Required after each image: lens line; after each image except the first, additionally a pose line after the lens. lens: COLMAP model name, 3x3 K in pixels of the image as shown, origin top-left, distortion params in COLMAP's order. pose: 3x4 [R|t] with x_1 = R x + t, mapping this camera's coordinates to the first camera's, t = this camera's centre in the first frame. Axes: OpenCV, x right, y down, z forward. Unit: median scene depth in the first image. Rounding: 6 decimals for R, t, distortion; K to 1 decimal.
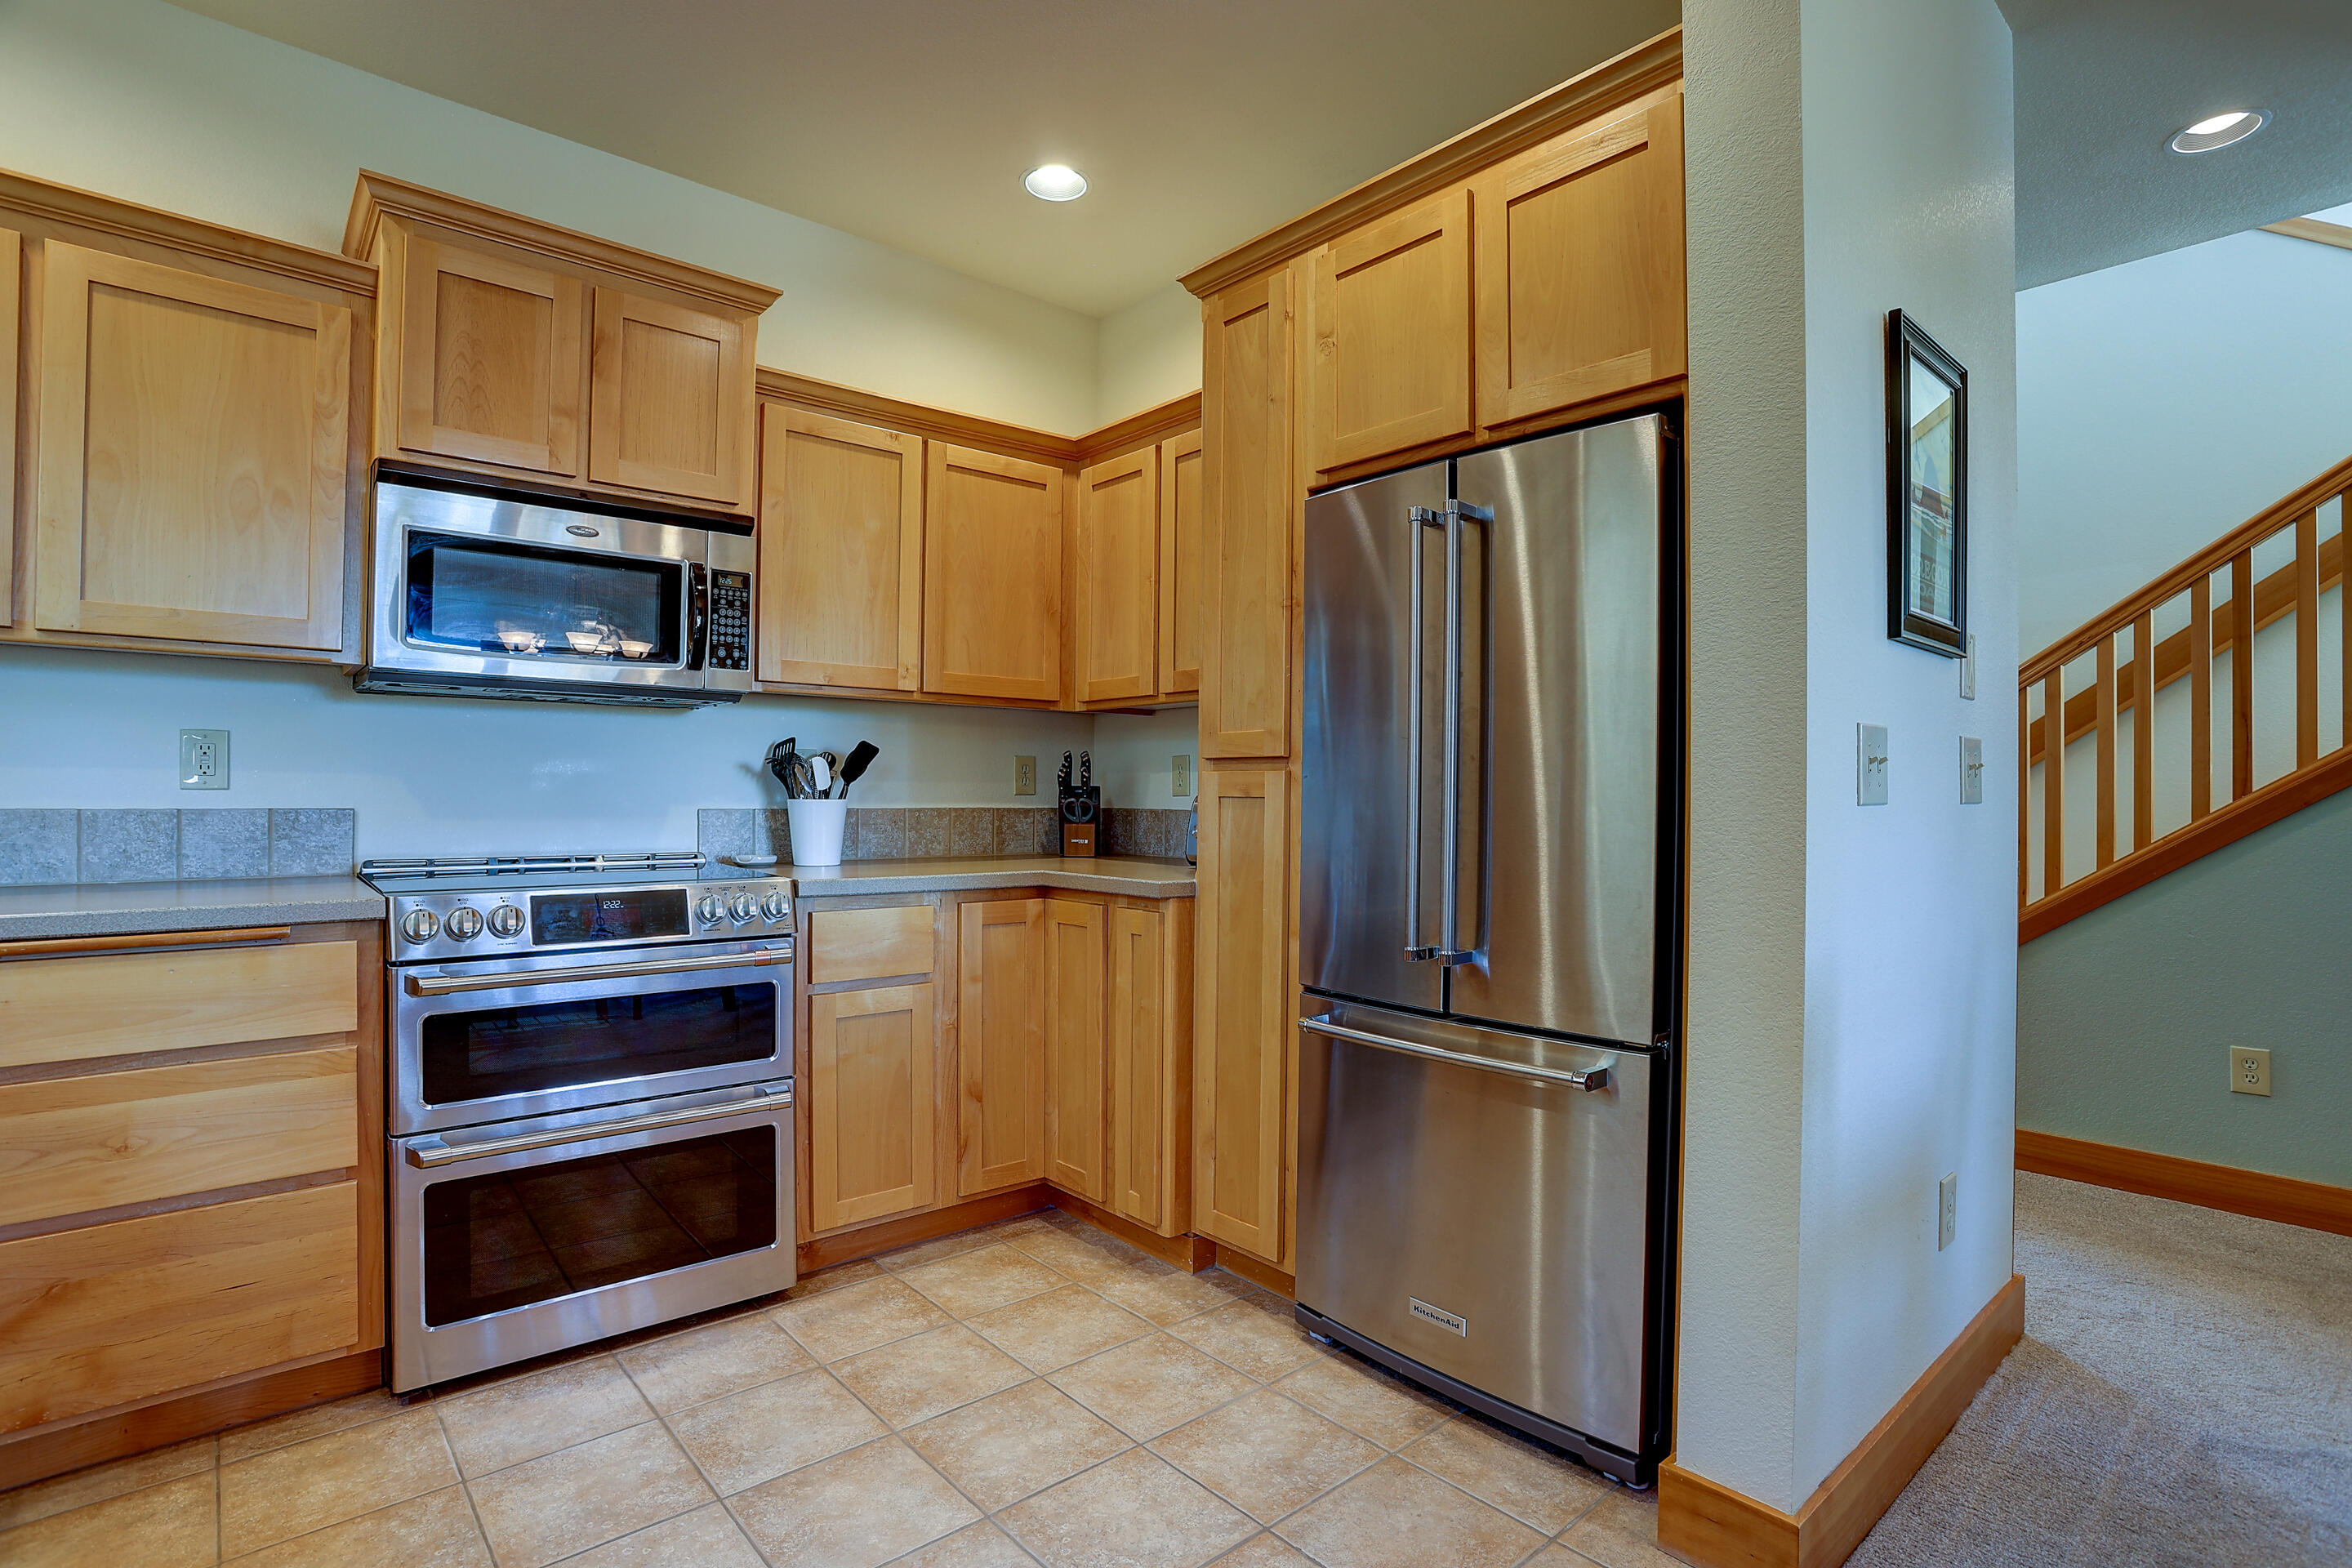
lens RADIAL K [[1146.3, 0, 1231.0], [0, 1146.3, 791.8], [0, 0, 1]] dist [-0.057555, 0.020506]
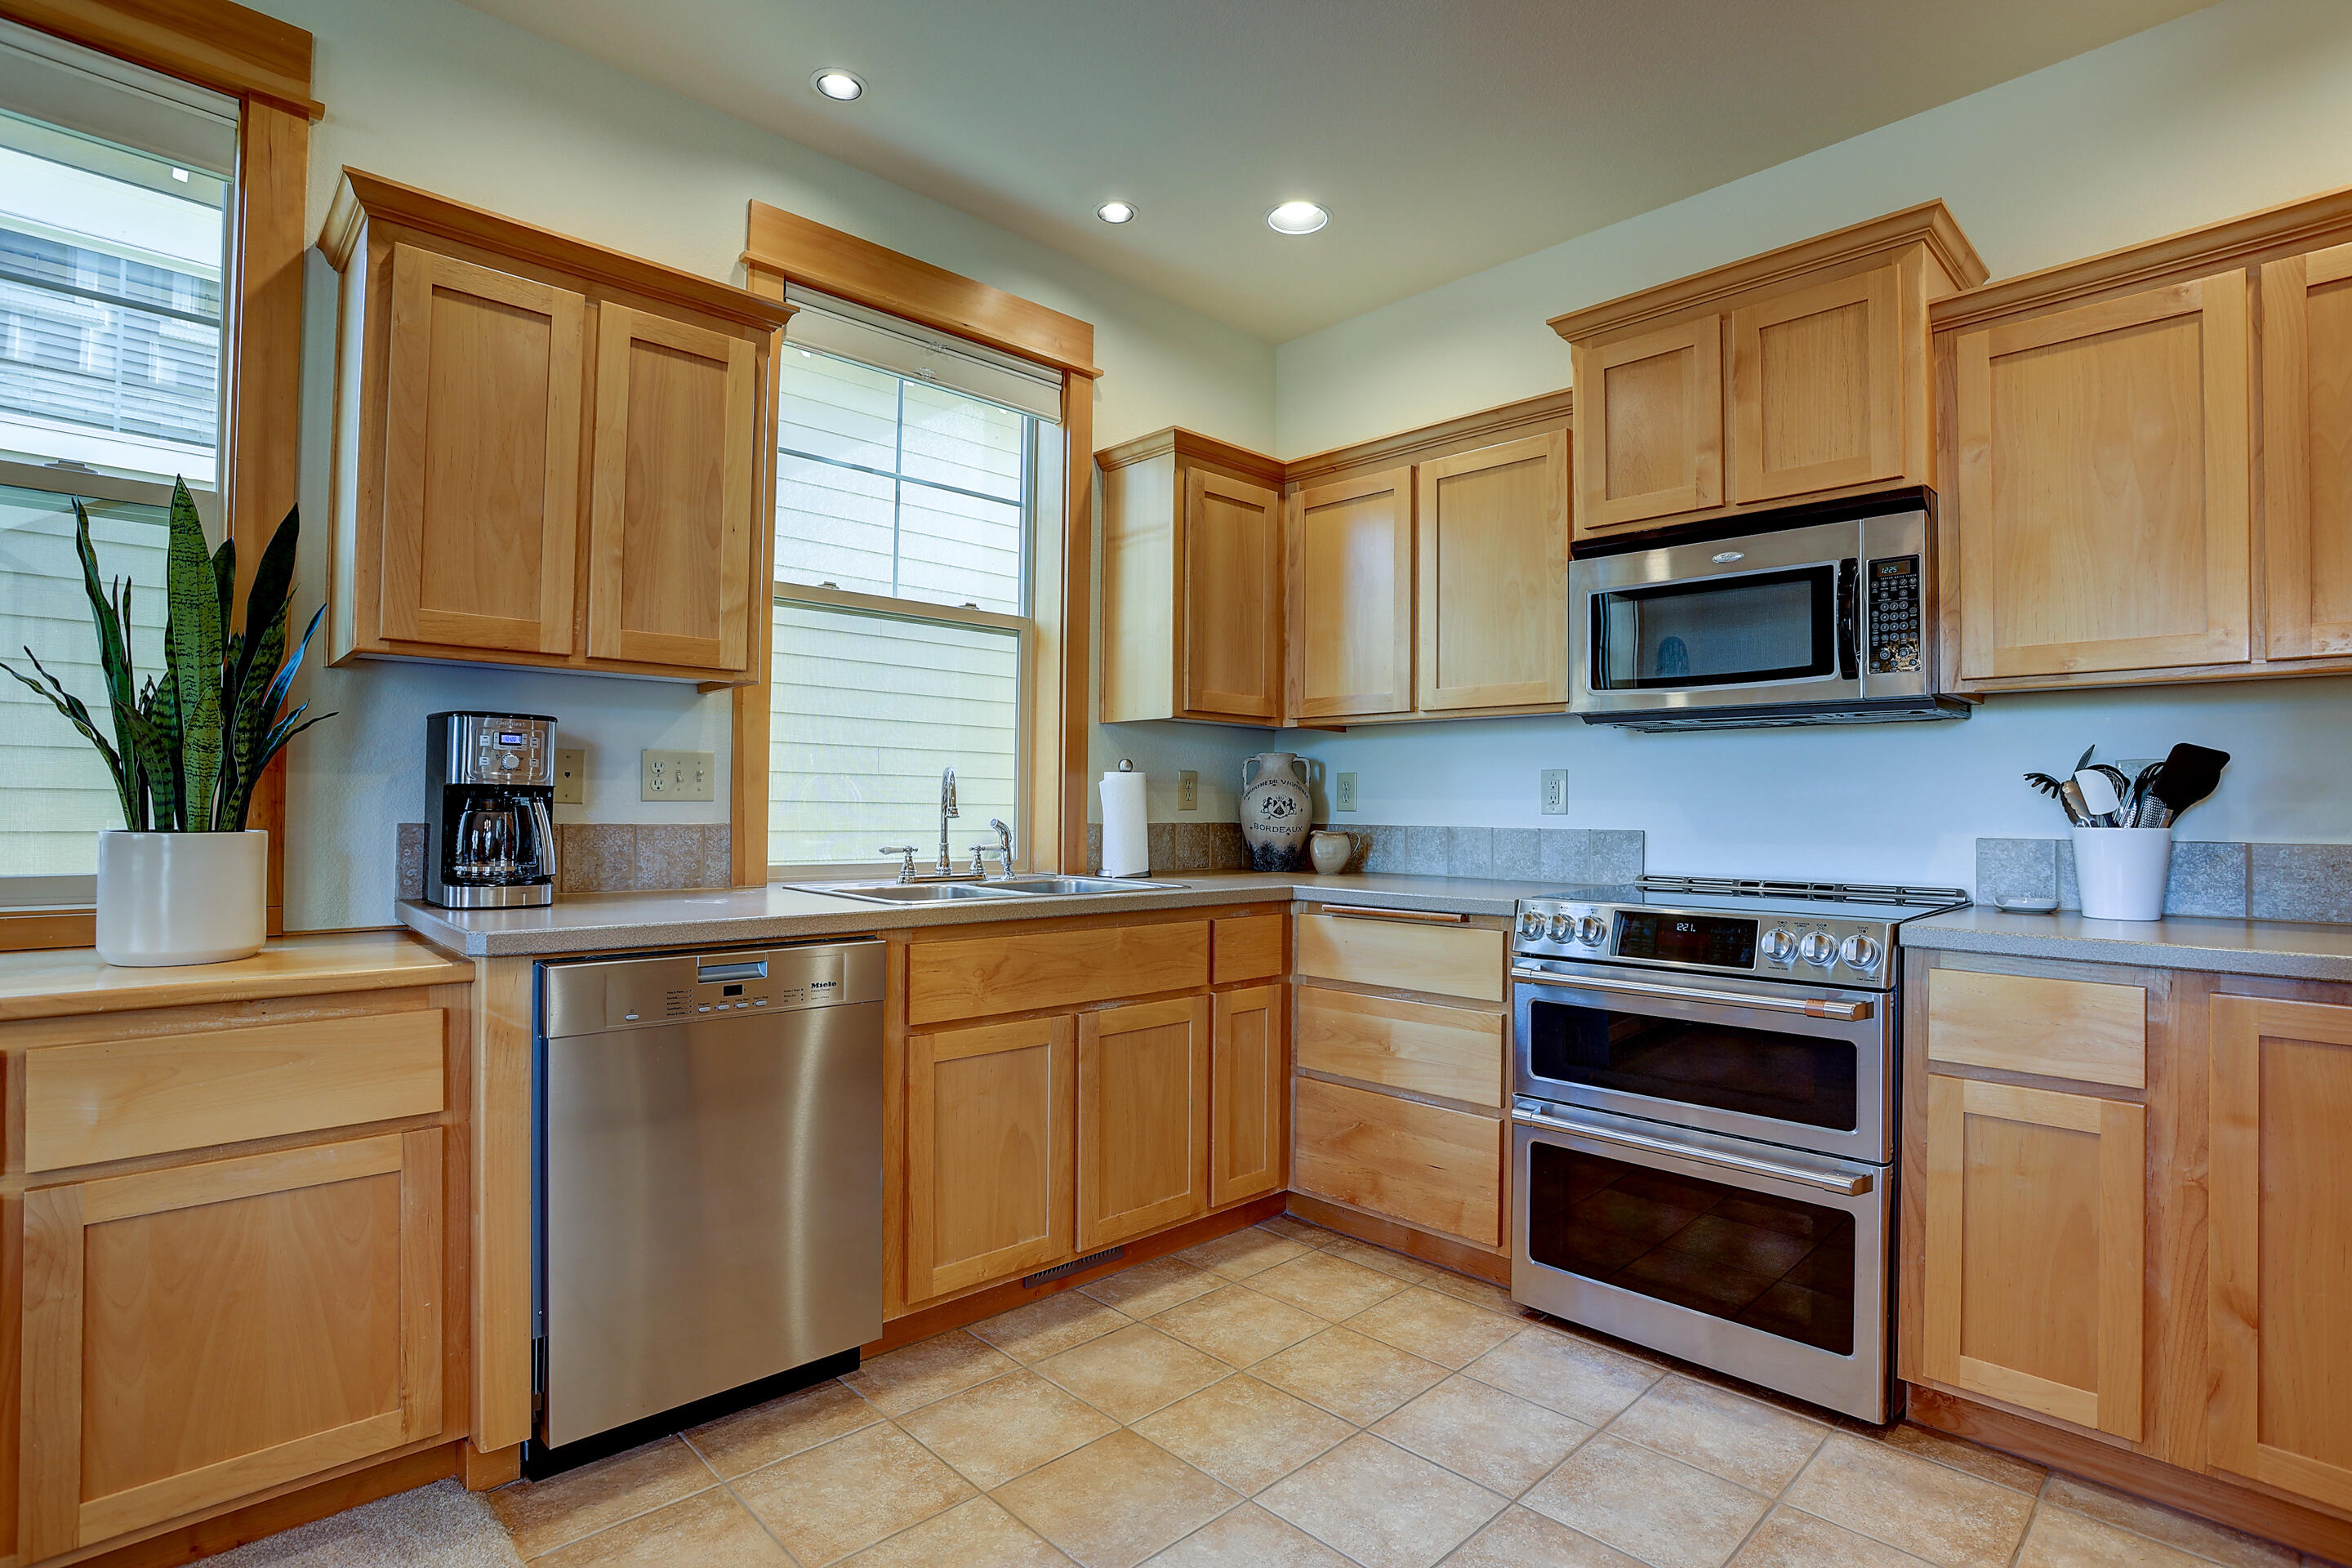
lens RADIAL K [[1146.3, 0, 1150.8], [0, 1146.3, 792.2], [0, 0, 1]] dist [-0.057555, 0.020506]
pose [[0.014774, -0.023718, -0.999610, 0.429628], [-0.008318, 0.999681, -0.023842, 0.007136], [0.999856, 0.008667, 0.014572, 0.476635]]
